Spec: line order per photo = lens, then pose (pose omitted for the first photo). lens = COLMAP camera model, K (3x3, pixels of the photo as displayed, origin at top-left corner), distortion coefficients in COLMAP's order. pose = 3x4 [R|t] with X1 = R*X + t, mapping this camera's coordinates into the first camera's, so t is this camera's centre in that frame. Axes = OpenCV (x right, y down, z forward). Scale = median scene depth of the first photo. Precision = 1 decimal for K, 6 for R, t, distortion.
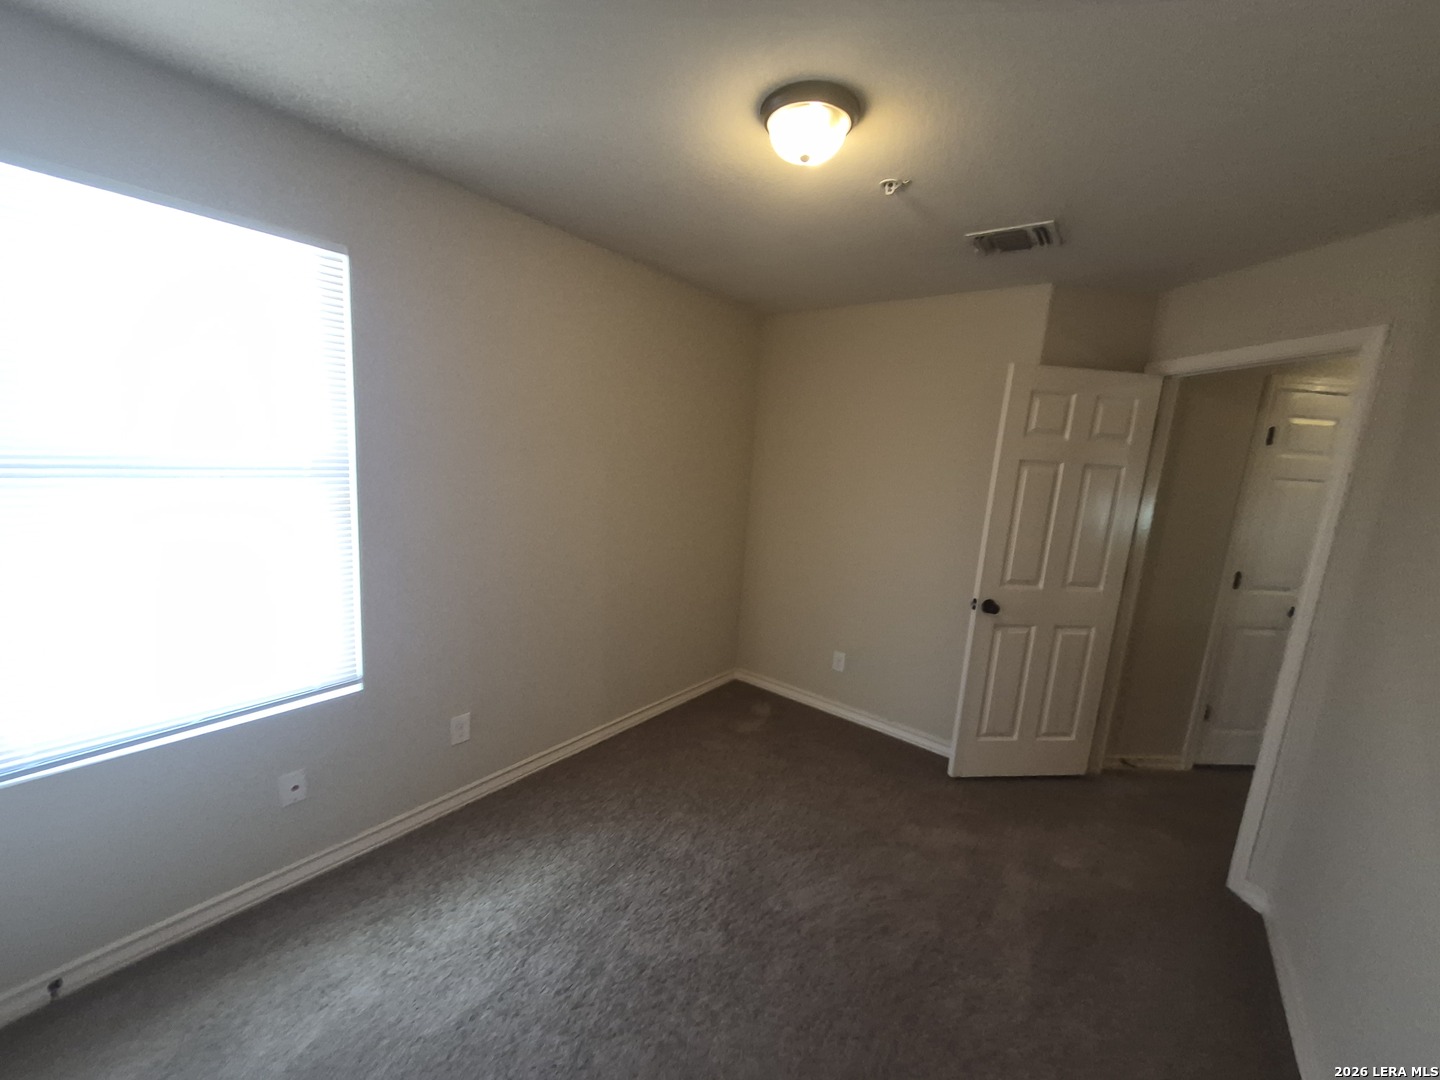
lens RADIAL K [[563.6, 0, 718.3], [0, 563.6, 539.4], [0, 0, 1]] dist [0.009306, -0.001111]
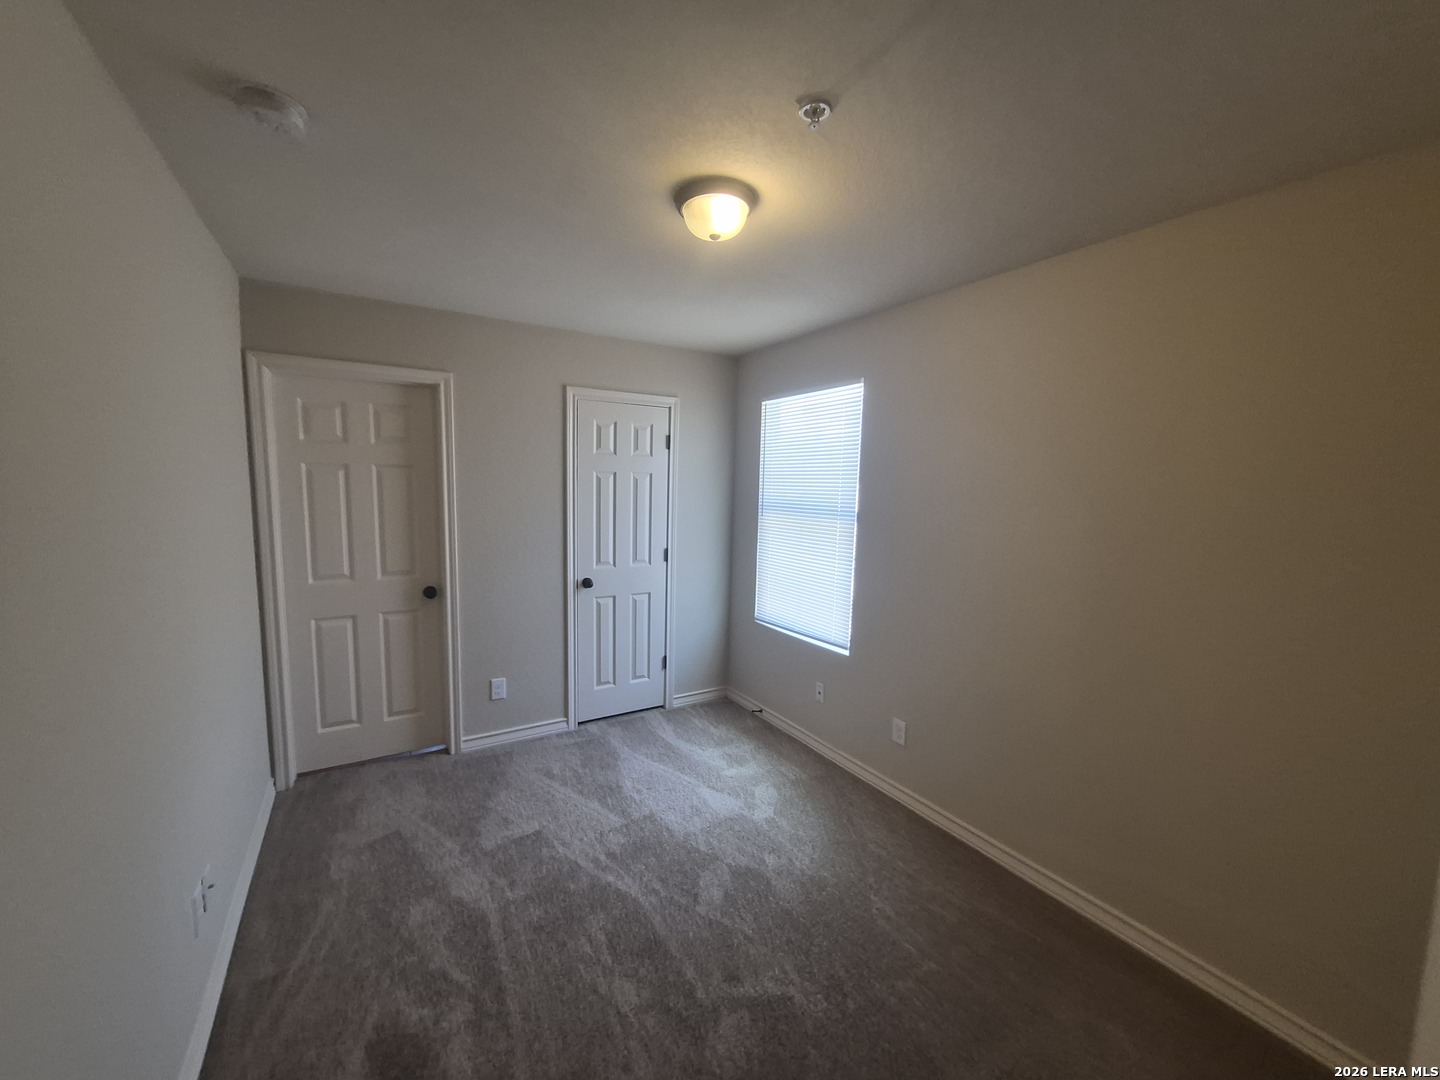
lens RADIAL K [[563.6, 0, 709.8], [0, 563.6, 537.0], [0, 0, 1]] dist [0.009306, -0.001111]
pose [[-0.350224, 0.012543, -0.936582, 0.927964], [-0.203973, 0.974892, 0.089330, -0.104948], [0.914187, 0.222323, -0.338872, 1.109722]]
